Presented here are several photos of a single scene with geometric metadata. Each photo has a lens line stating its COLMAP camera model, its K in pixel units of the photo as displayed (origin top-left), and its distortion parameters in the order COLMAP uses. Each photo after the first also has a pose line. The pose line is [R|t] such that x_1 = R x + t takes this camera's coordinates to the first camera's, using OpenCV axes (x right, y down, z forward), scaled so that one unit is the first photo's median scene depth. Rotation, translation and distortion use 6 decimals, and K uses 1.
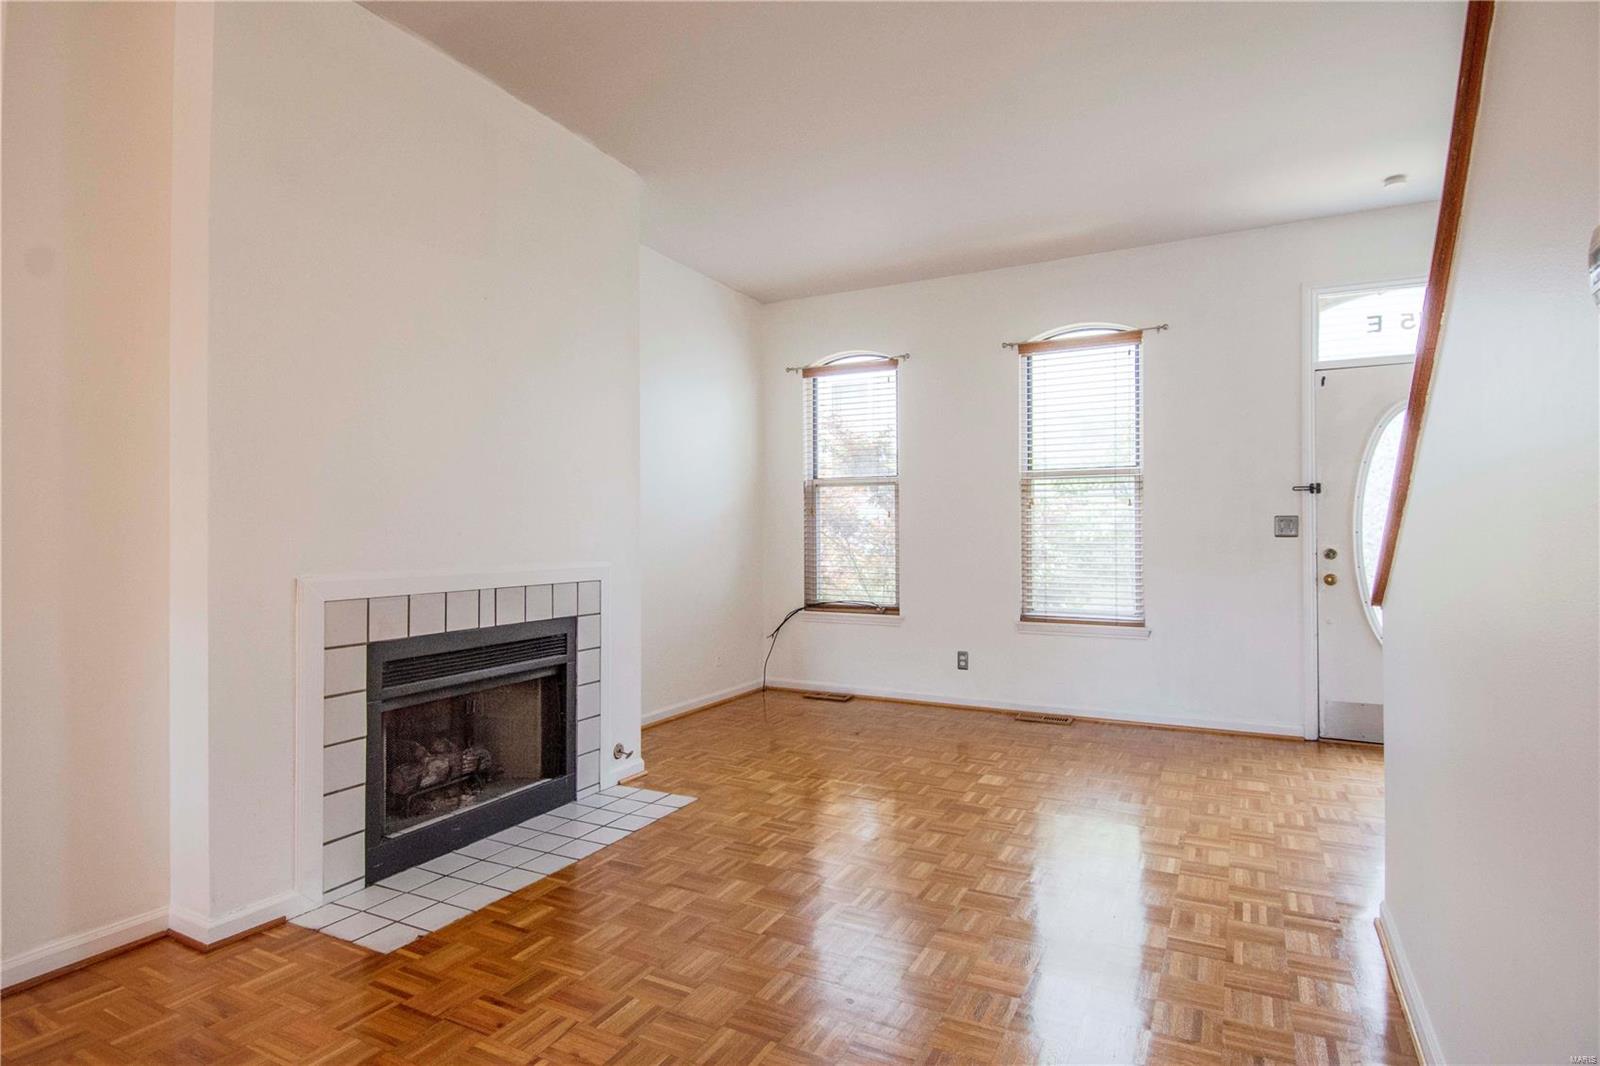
lens RADIAL K [[853.2, 0, 841.4], [0, 853.2, 539.3], [0, 0, 1]] dist [0.053077, -0.039682]
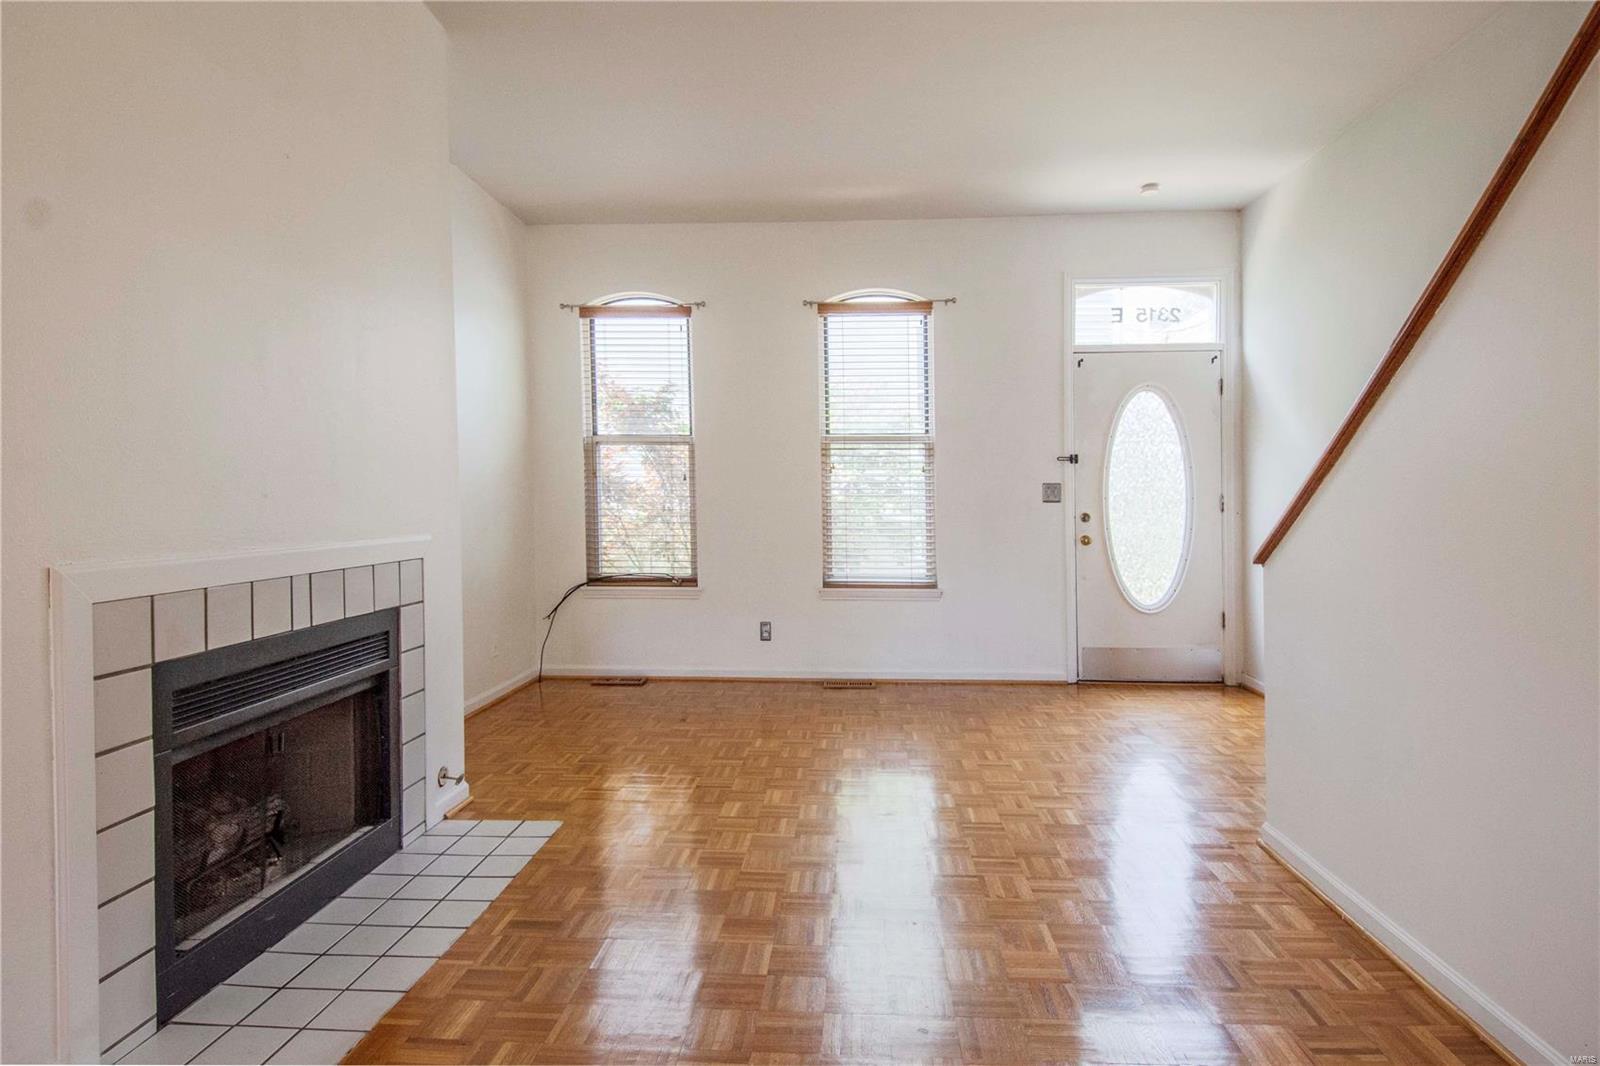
lens RADIAL K [[853.2, 0, 850.8], [0, 853.2, 531.5], [0, 0, 1]] dist [0.053077, -0.039682]
pose [[0.915975, -0.012769, 0.401032, -0.162372], [0.000094, 0.999500, 0.031609, -0.000115], [-0.401235, -0.028915, 0.915519, 0.097424]]
